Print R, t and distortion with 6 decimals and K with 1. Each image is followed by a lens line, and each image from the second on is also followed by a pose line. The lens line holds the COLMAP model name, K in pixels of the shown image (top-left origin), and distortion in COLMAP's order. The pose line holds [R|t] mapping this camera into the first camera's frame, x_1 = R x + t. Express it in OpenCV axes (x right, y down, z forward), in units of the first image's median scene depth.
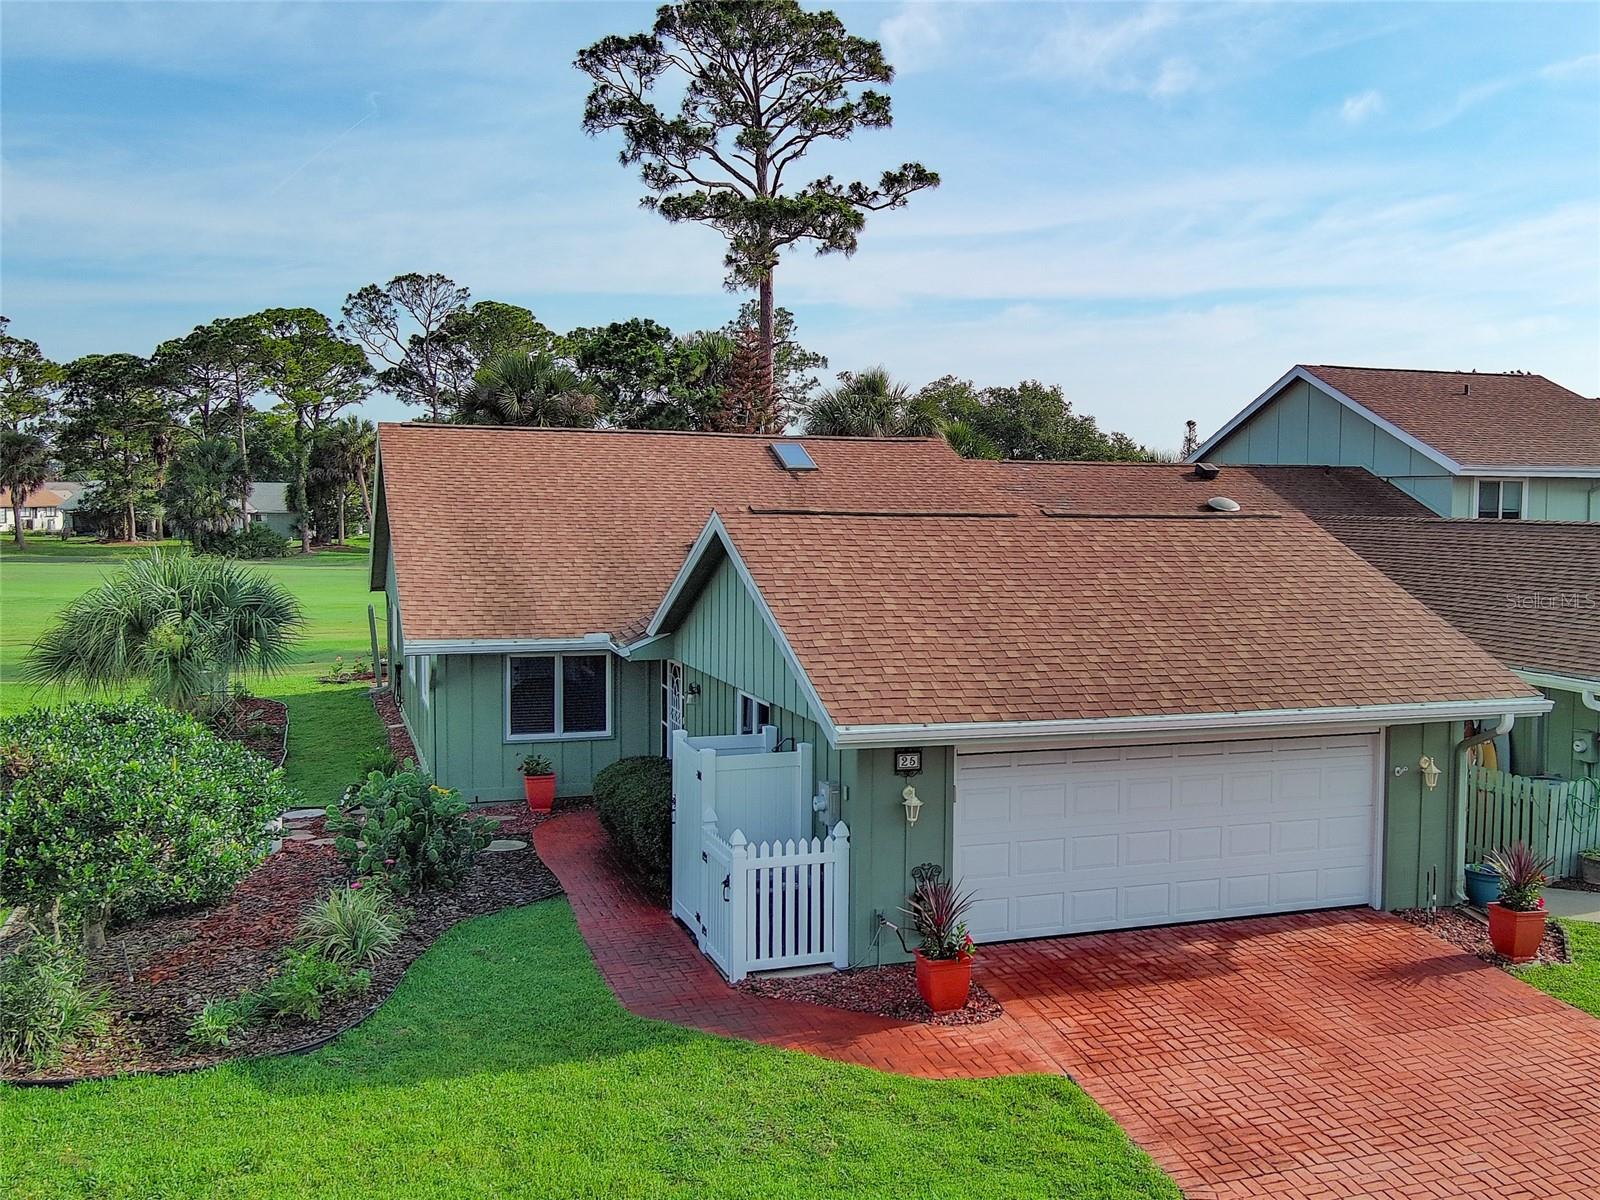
lens RADIAL K [[1476.7, 0, 944.8], [0, 1476.7, 624.5], [0, 0, 1]] dist [0.011100, -0.005647]
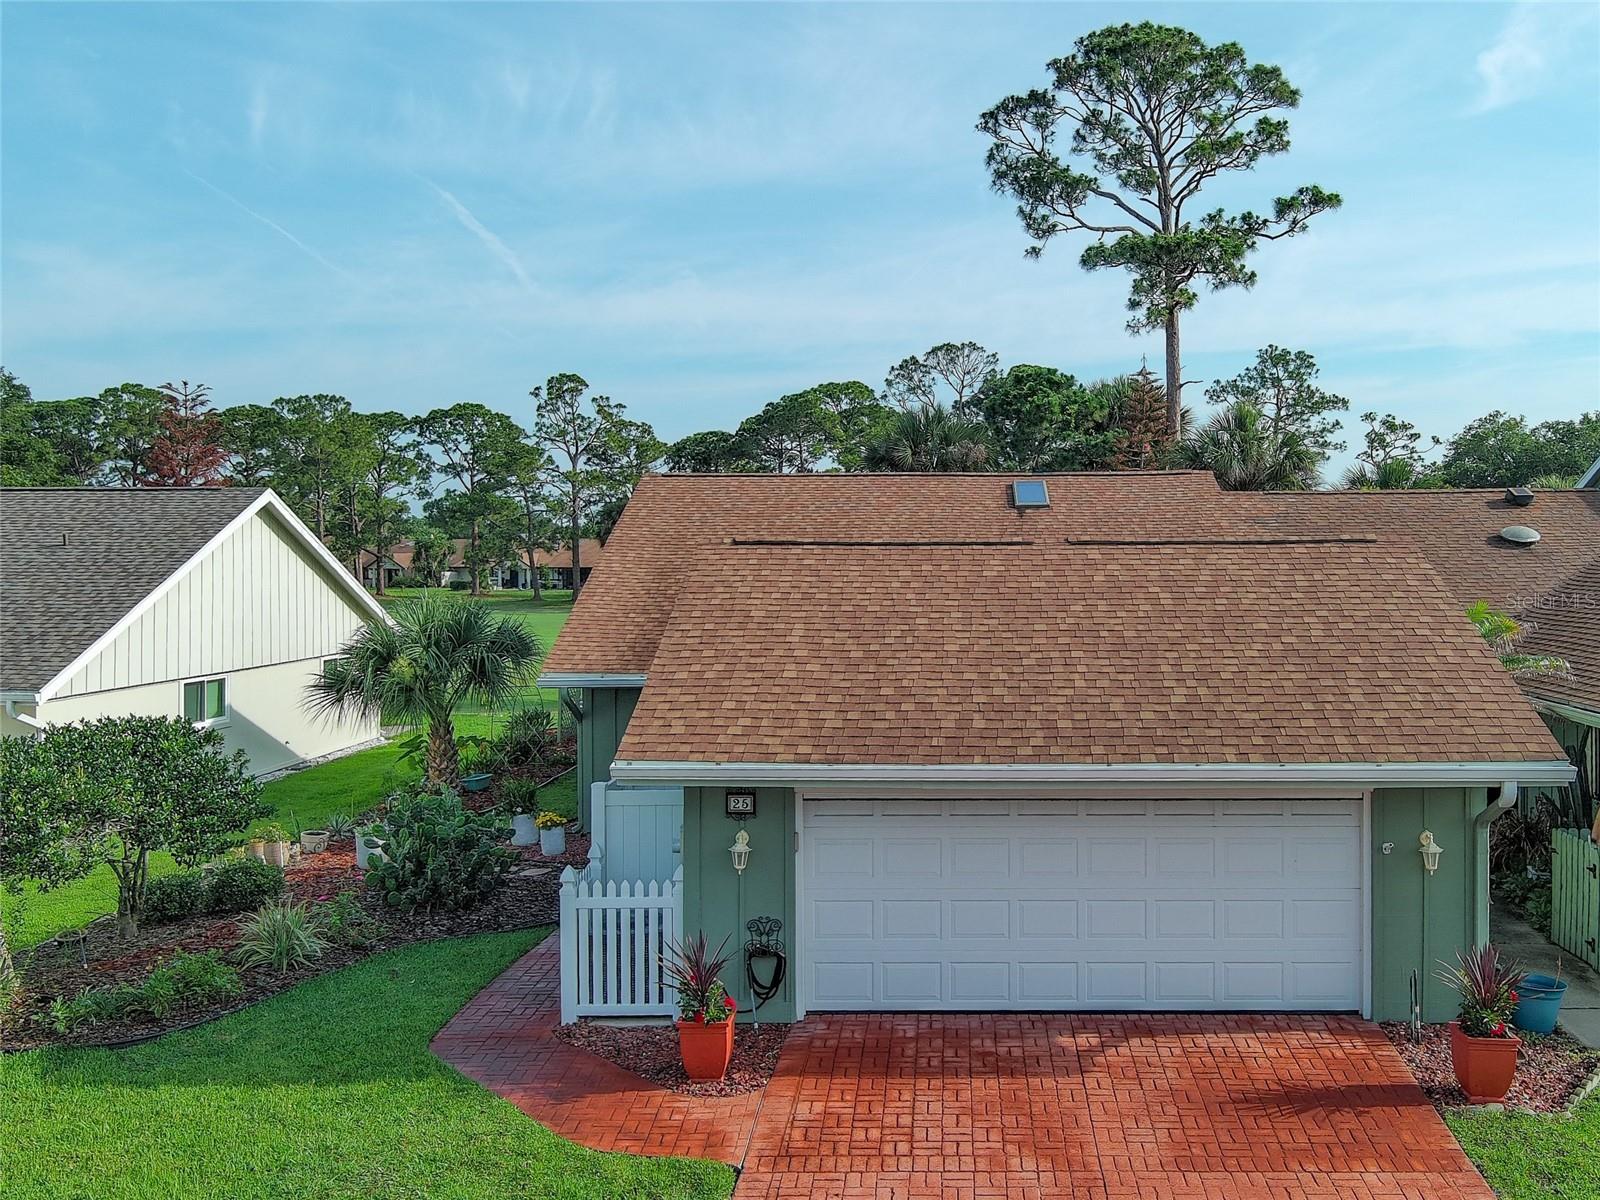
lens RADIAL K [[1487.9, 0, 951.5], [0, 1487.9, 600.9], [0, 0, 1]] dist [0.005169, -0.010451]
pose [[0.929310, -0.004662, -0.369270, 0.116673], [-0.014408, 0.998701, -0.048867, 0.002460], [0.369018, 0.050733, 0.928036, 0.046203]]
